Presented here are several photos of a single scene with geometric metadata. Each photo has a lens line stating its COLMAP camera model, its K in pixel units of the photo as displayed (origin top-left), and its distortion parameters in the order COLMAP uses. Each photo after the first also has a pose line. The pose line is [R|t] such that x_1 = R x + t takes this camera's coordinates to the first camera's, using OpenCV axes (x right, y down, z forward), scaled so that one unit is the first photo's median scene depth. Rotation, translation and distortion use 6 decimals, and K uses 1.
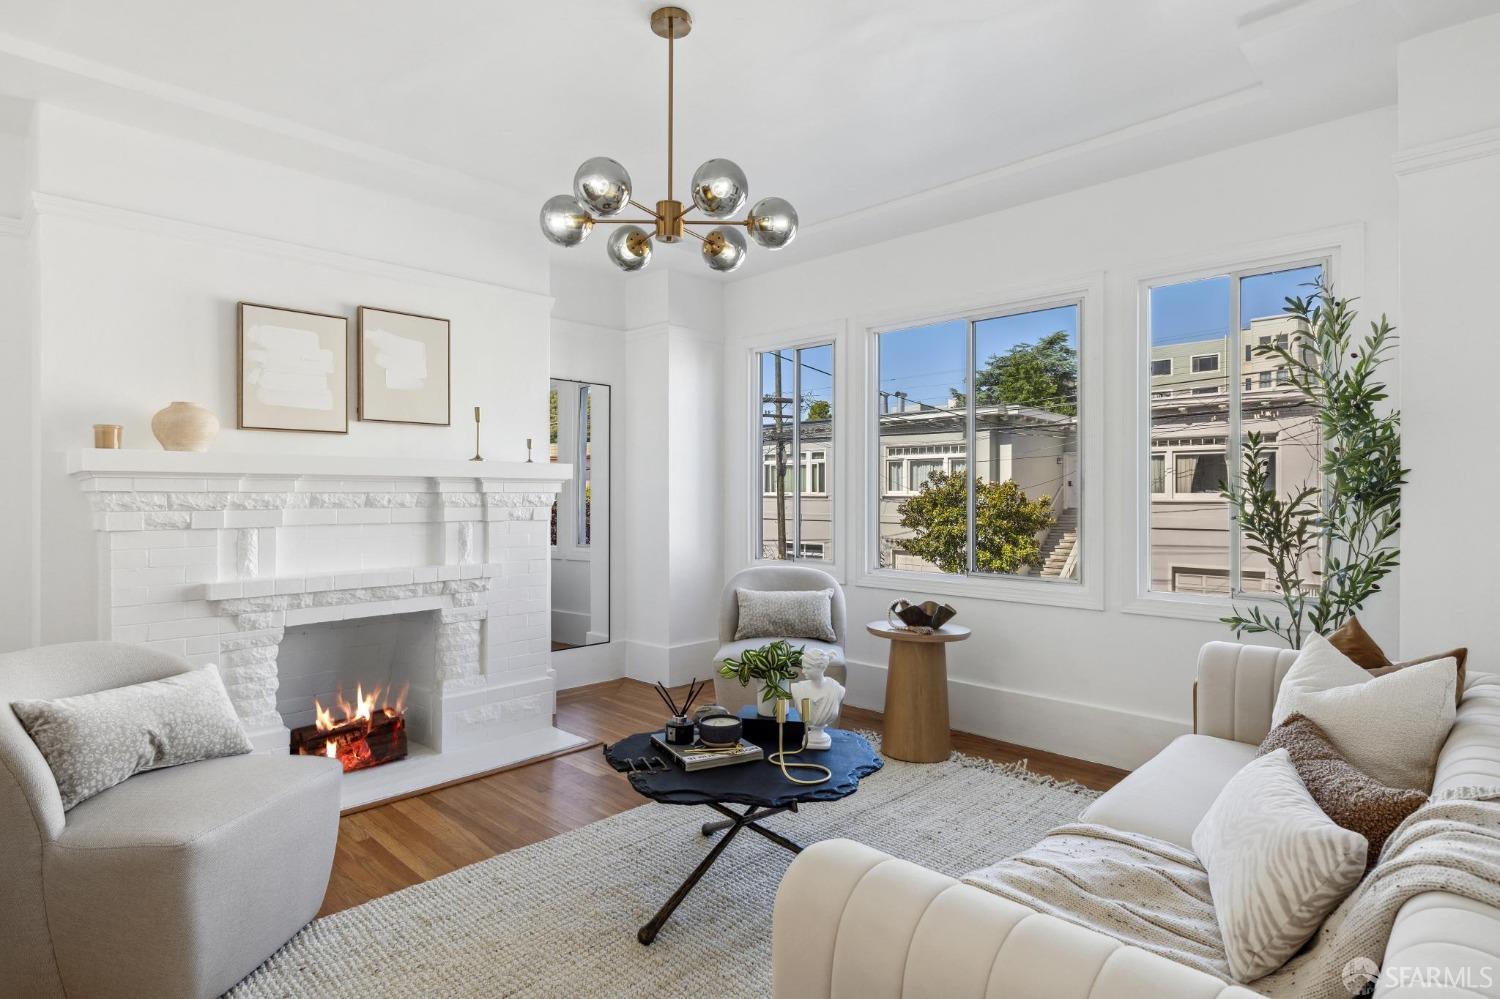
lens RADIAL K [[794.5, 0, 746.5], [0, 794.5, 496.5], [0, 0, 1]] dist [-0.000920, 0.000643]
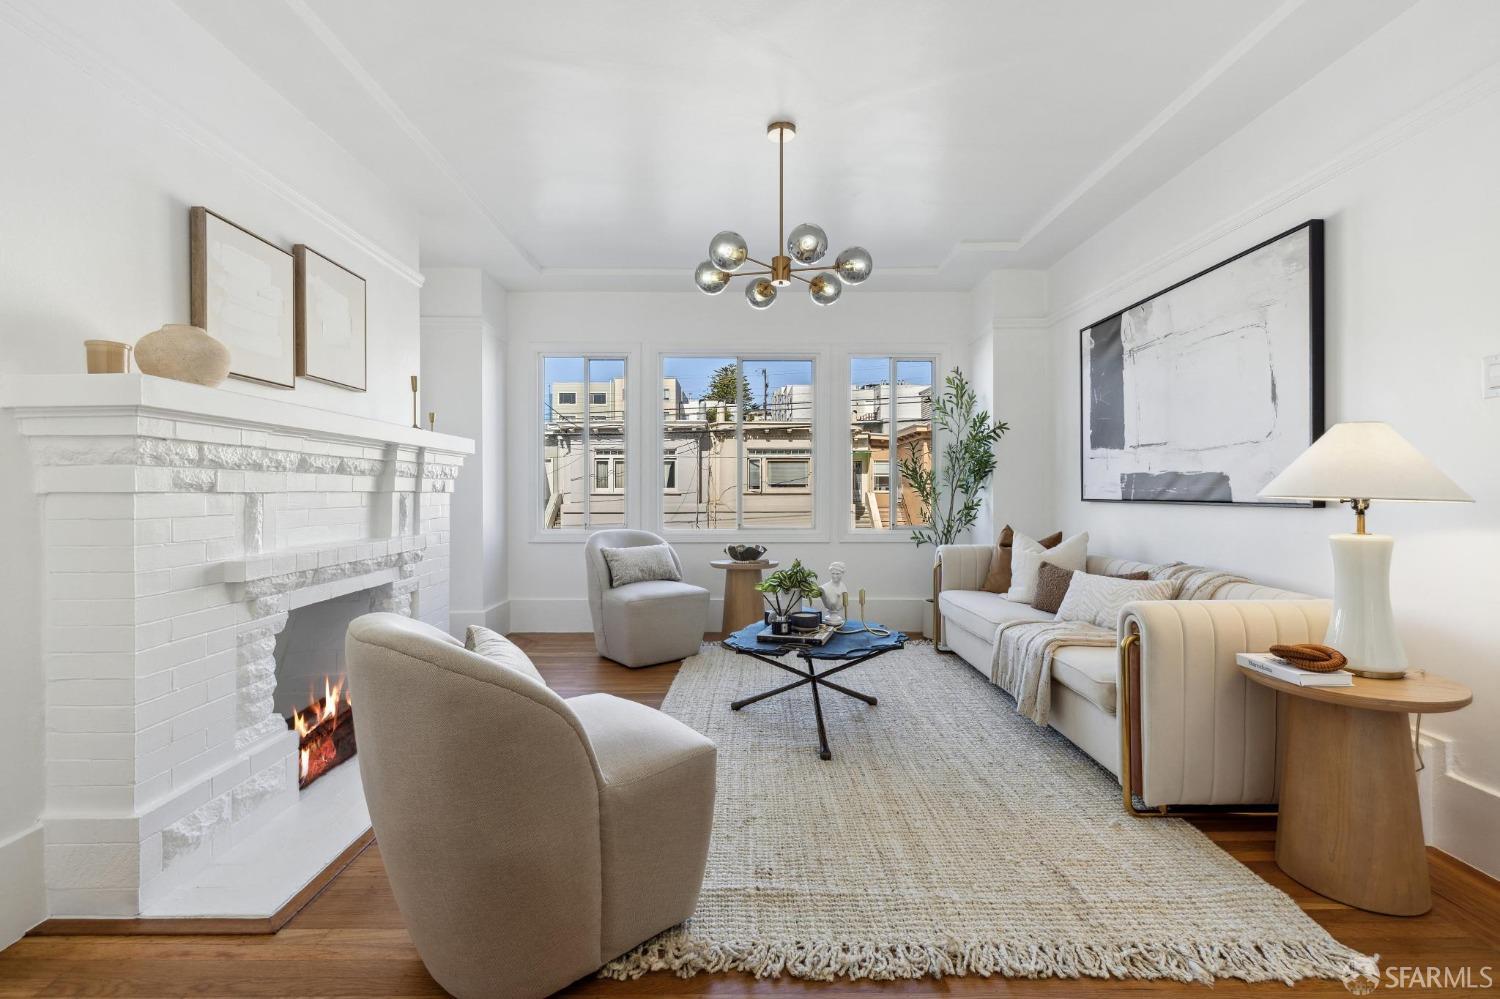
lens RADIAL K [[633.9, 0, 750.9], [0, 633.9, 492.1], [0, 0, 1]] dist [-0.001746, -0.000621]
pose [[0.701134, -0.000049, 0.713029, -0.646103], [0.001837, 0.999997, -0.001737, 0.036052], [-0.713027, 0.002528, 0.701132, 0.157362]]
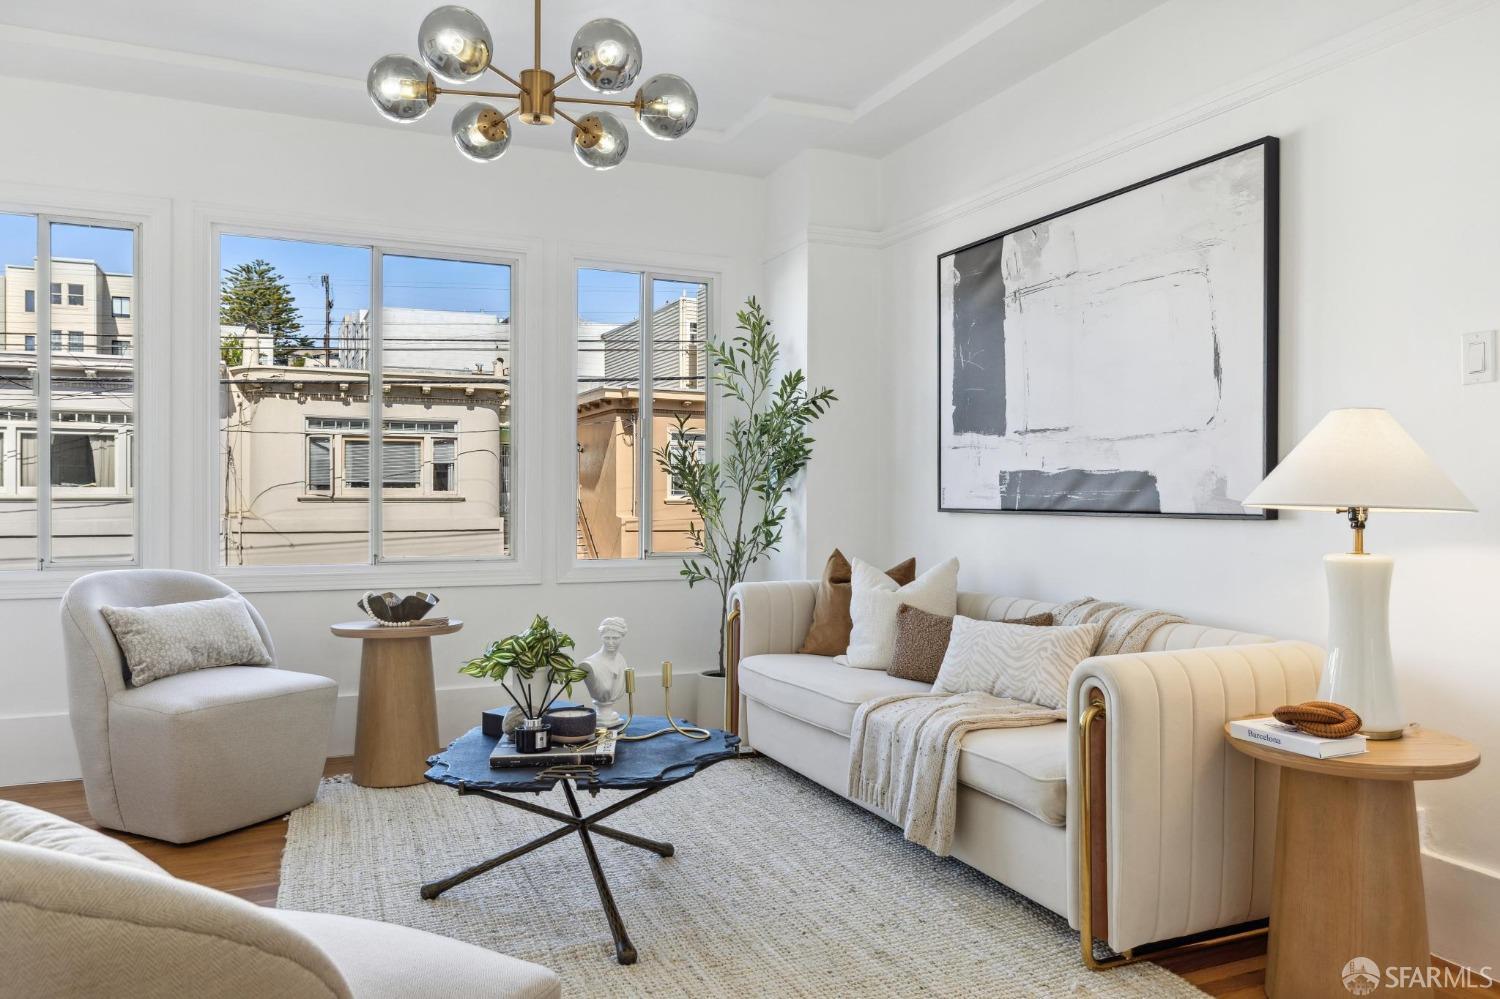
lens RADIAL K [[1055.7, 0, 745.5], [0, 1055.7, 502.6], [0, 0, 1]] dist [-0.007493, 0.000079]
pose [[0.361786, -0.002960, 0.932256, -0.683540], [-0.001662, 0.999991, 0.003820, 0.036390], [-0.932260, -0.002932, 0.361778, 0.283205]]
